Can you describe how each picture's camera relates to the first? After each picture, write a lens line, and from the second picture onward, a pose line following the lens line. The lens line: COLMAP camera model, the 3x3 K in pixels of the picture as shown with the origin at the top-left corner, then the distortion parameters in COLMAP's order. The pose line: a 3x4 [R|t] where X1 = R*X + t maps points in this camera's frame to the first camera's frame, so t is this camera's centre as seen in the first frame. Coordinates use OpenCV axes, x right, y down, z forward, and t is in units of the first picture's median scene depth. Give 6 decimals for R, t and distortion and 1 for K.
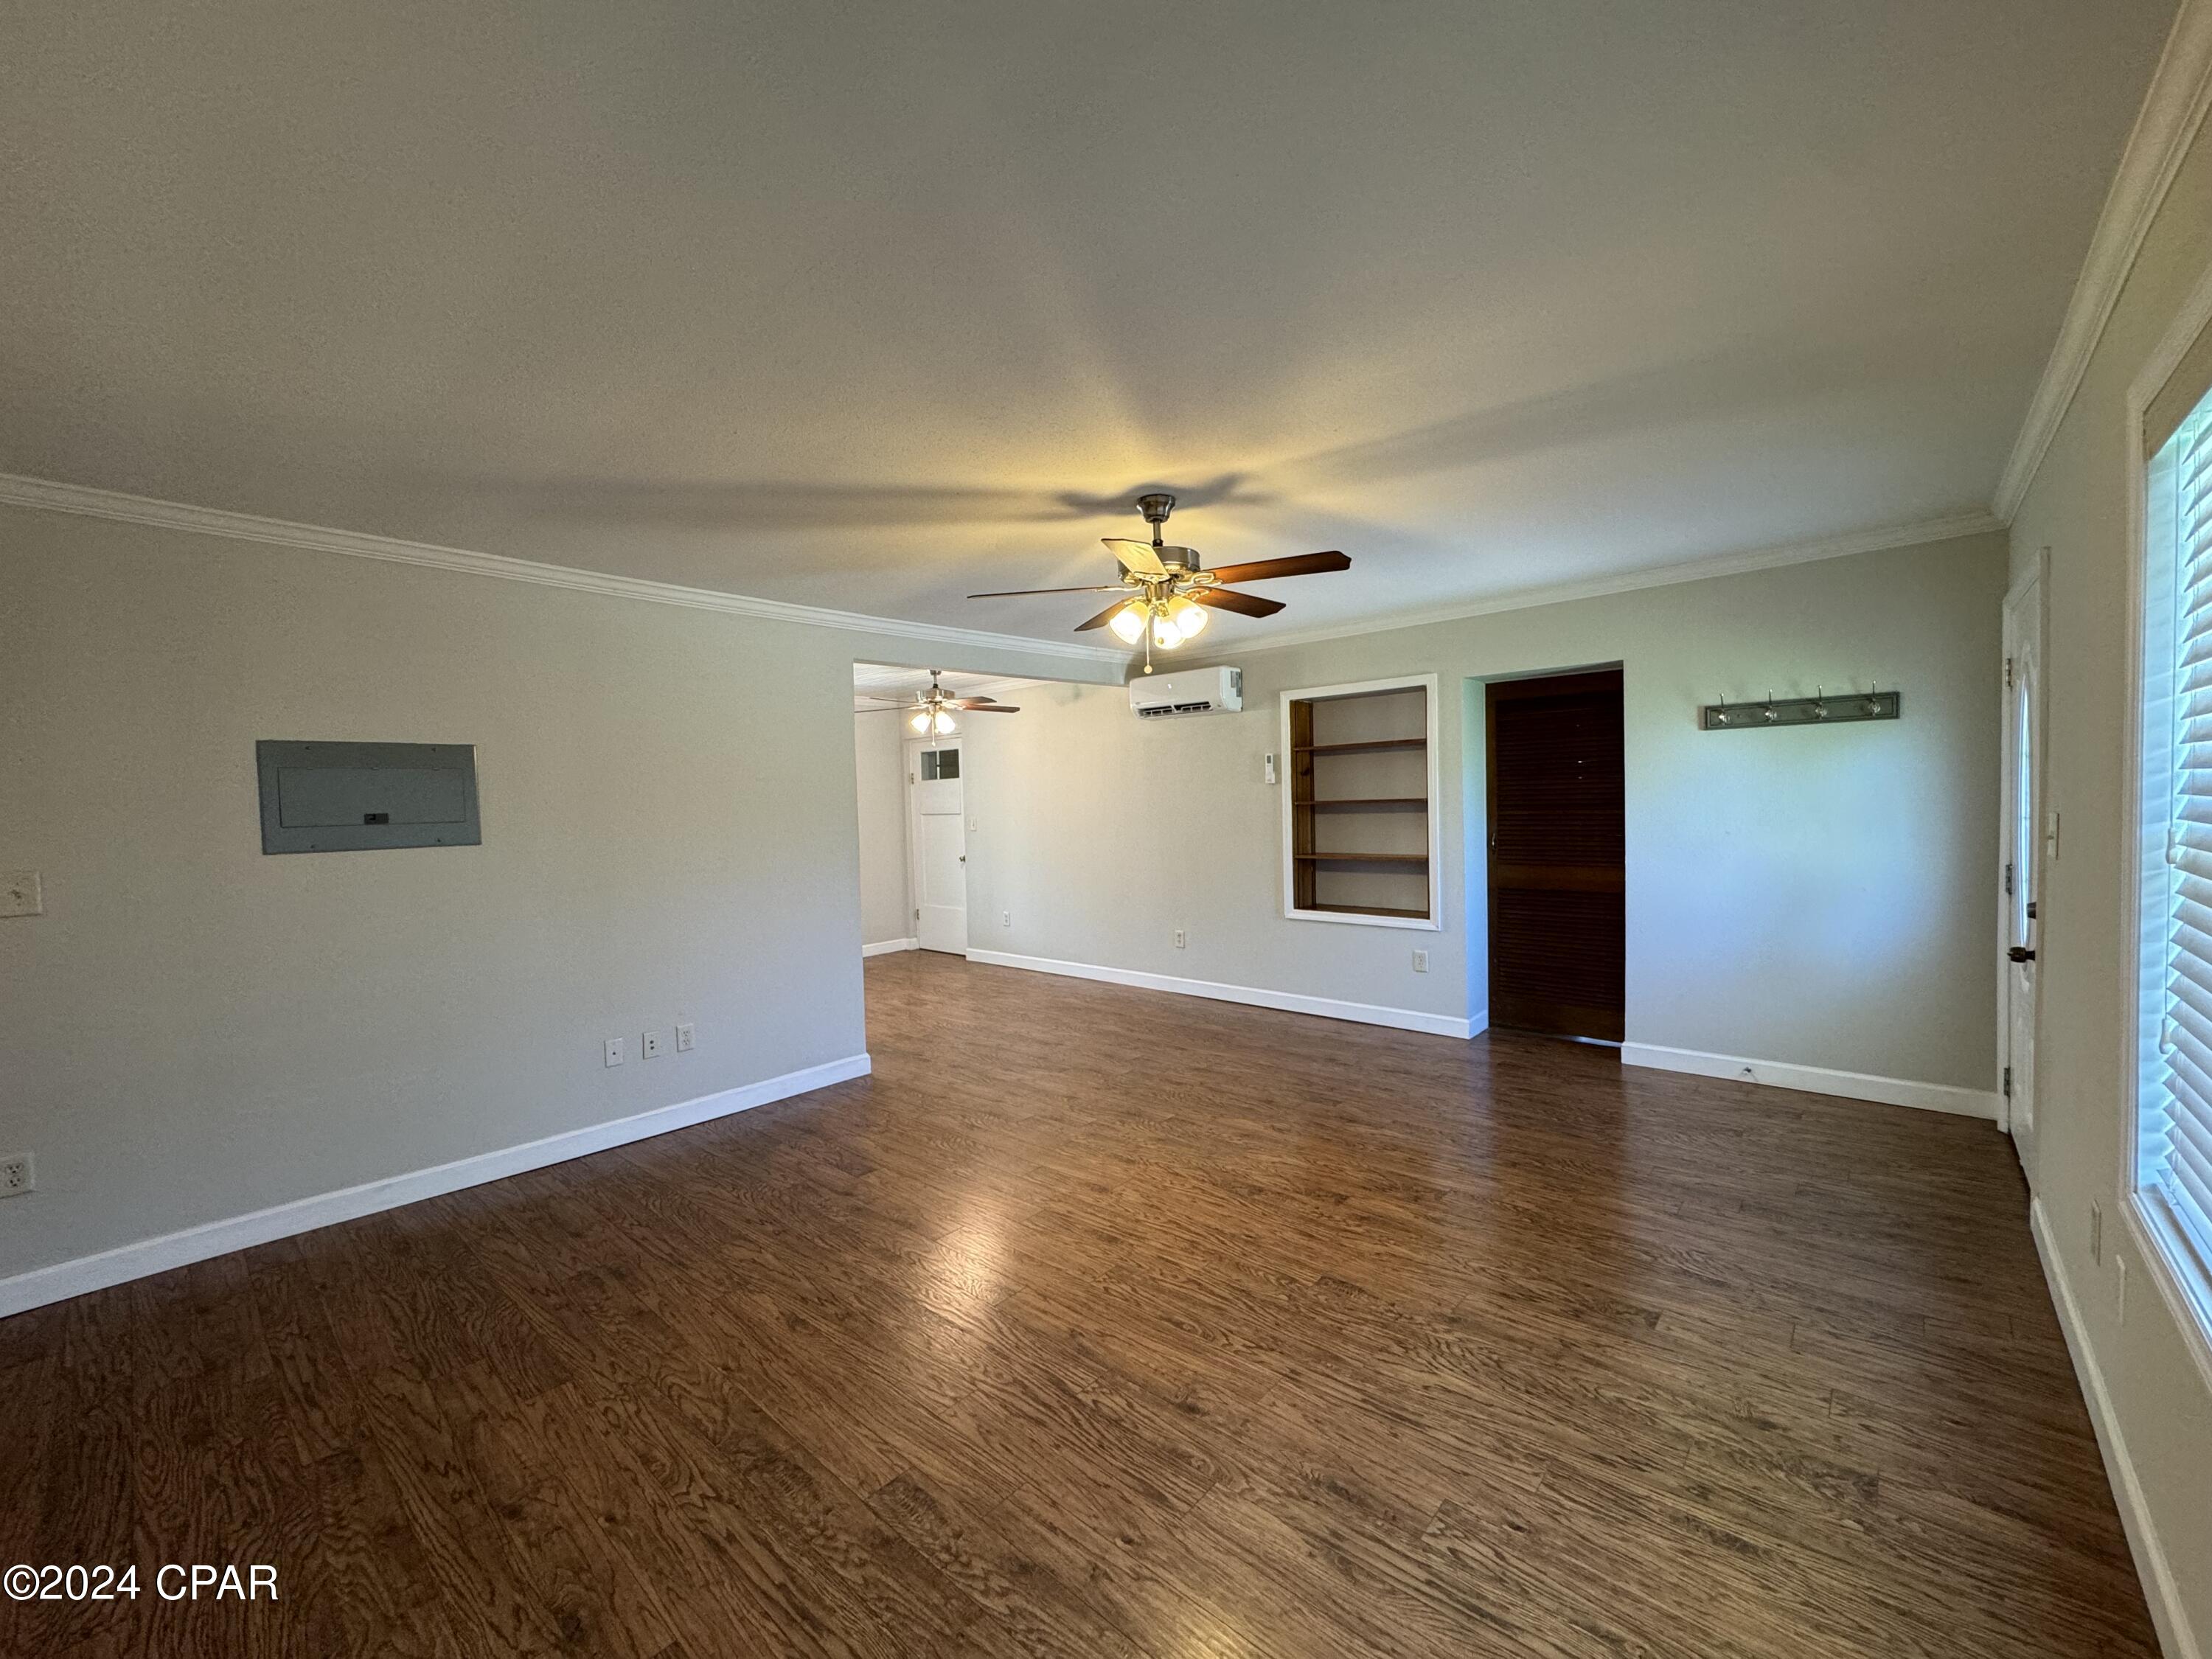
lens RADIAL K [[883.2, 0, 1108.3], [0, 883.2, 826.7], [0, 0, 1]] dist [-0.001474, 0.000095]
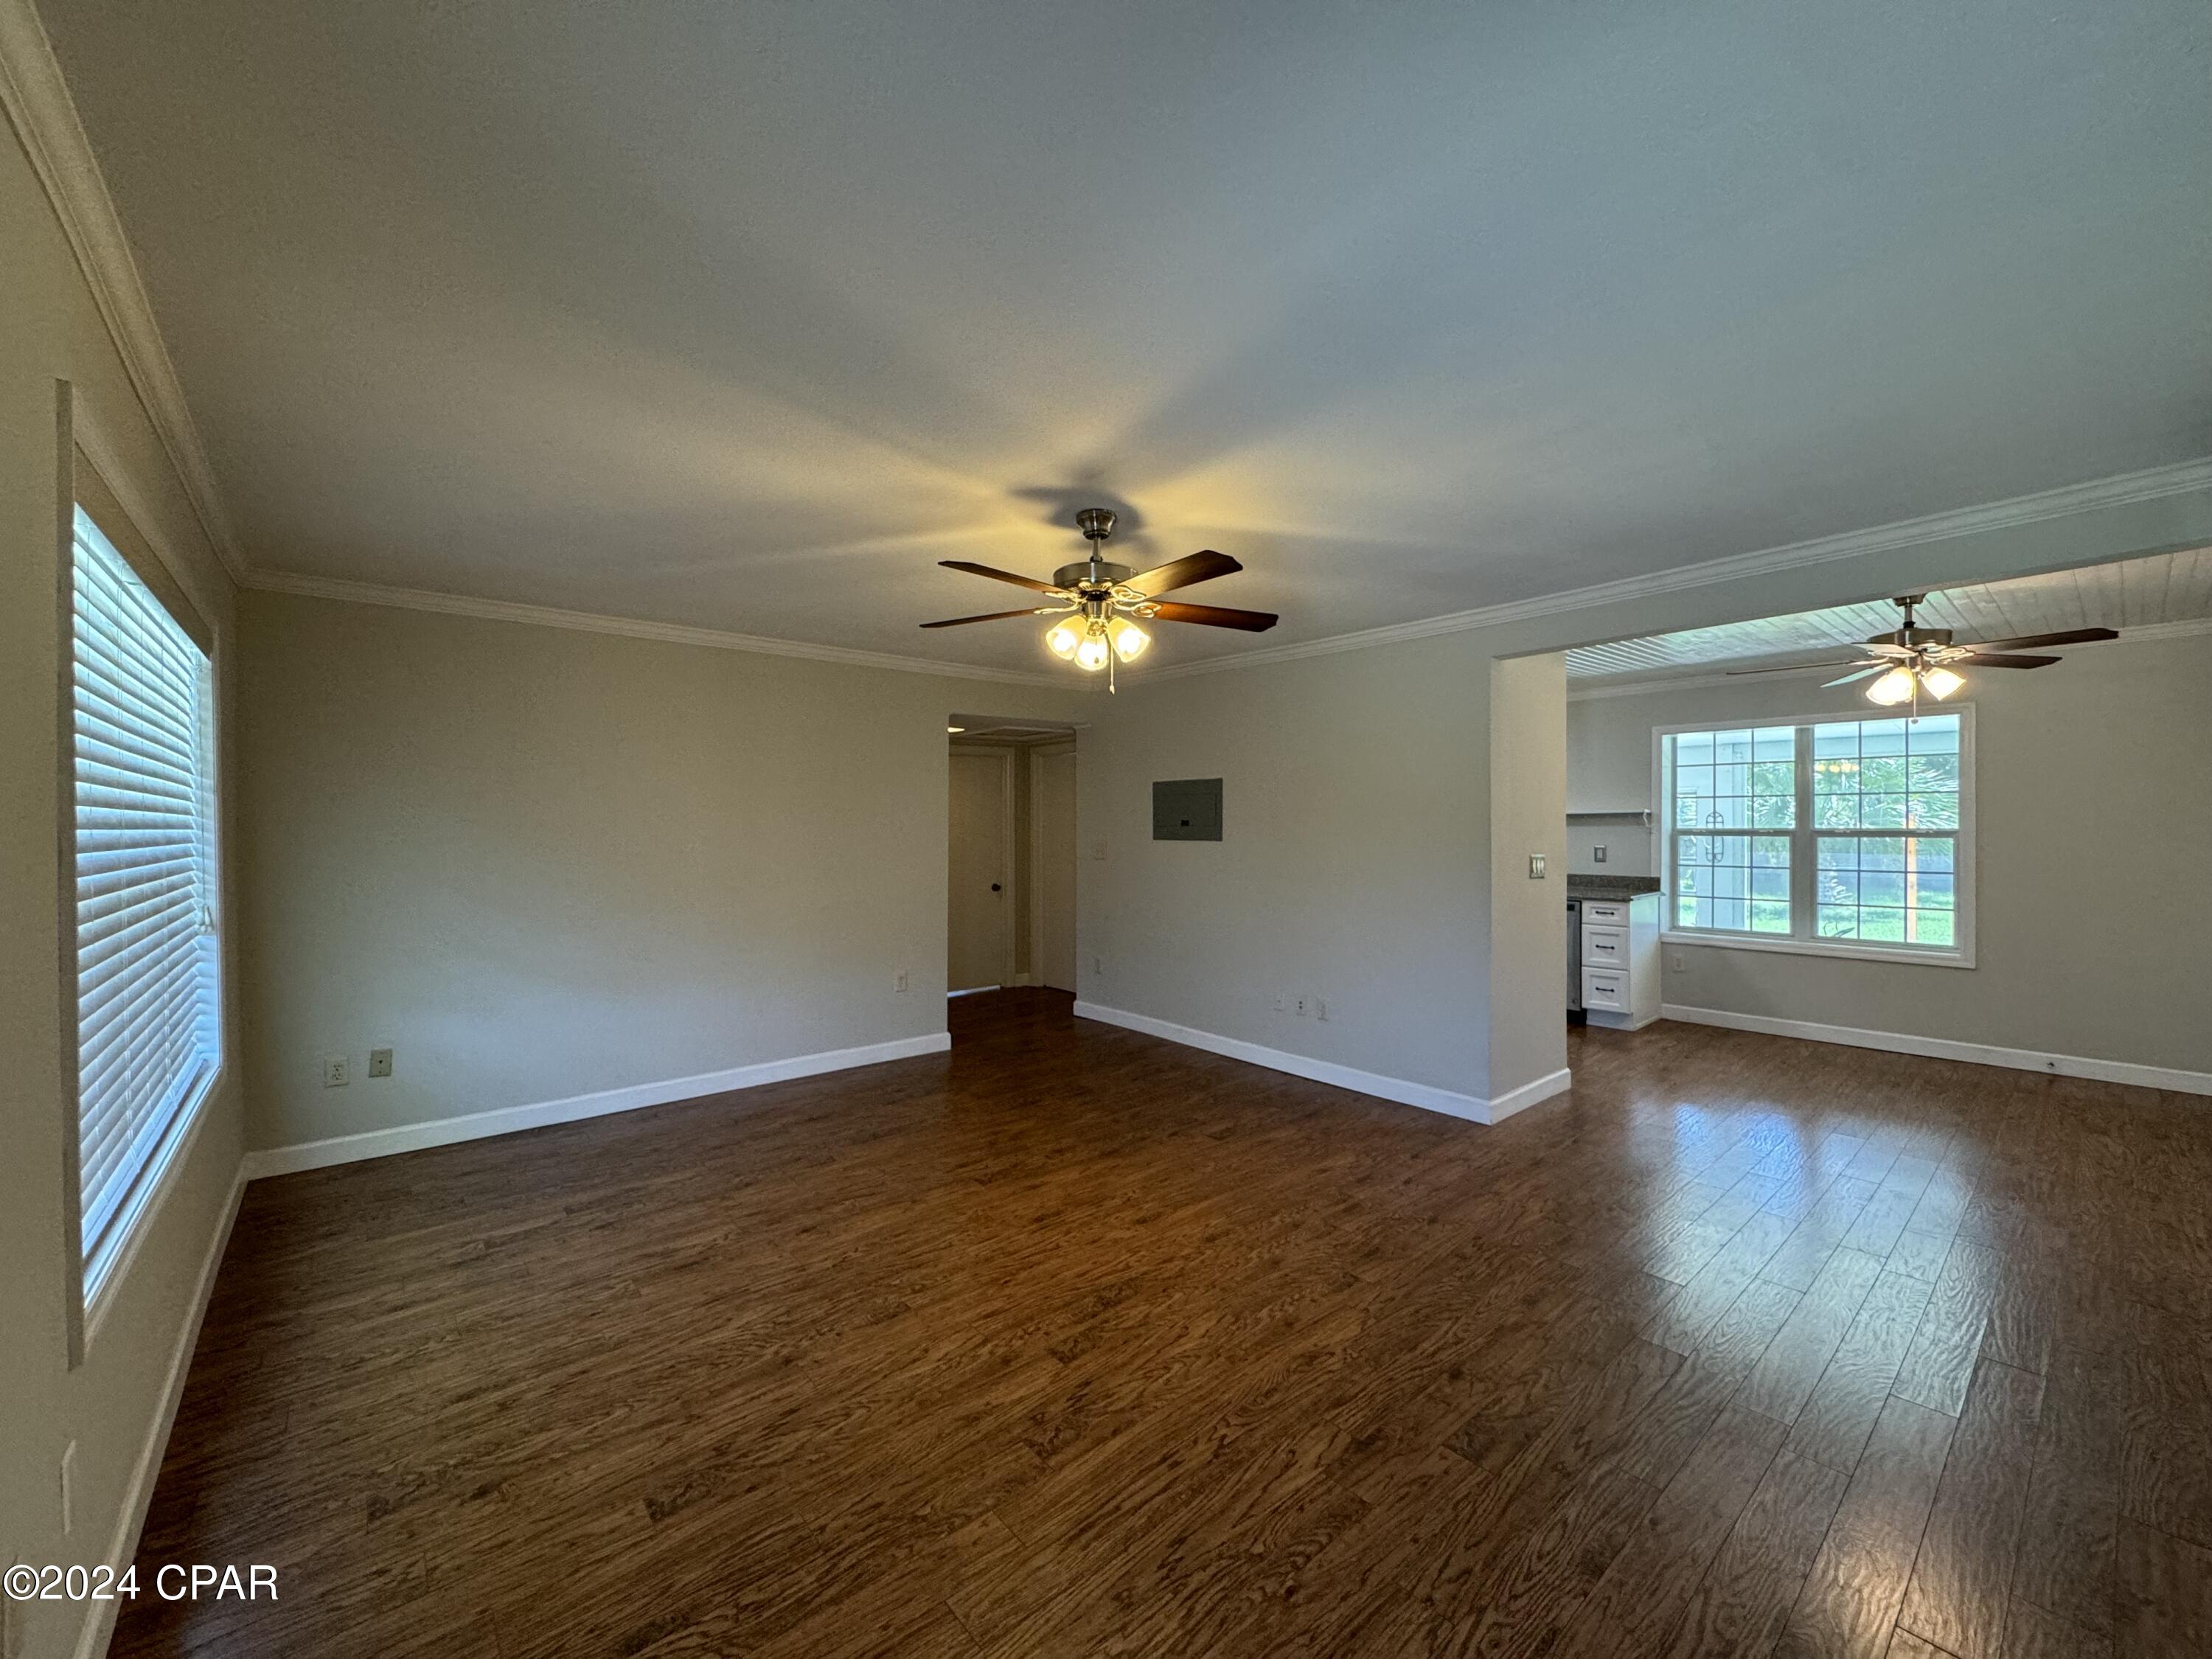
lens RADIAL K [[883.2, 0, 1106.6], [0, 883.2, 833.8], [0, 0, 1]] dist [-0.001474, 0.000095]
pose [[-0.131905, 0.039993, -0.990455, 1.062954], [-0.022990, 0.998794, 0.043391, -0.069495], [0.990996, 0.028494, -0.130826, 1.197583]]
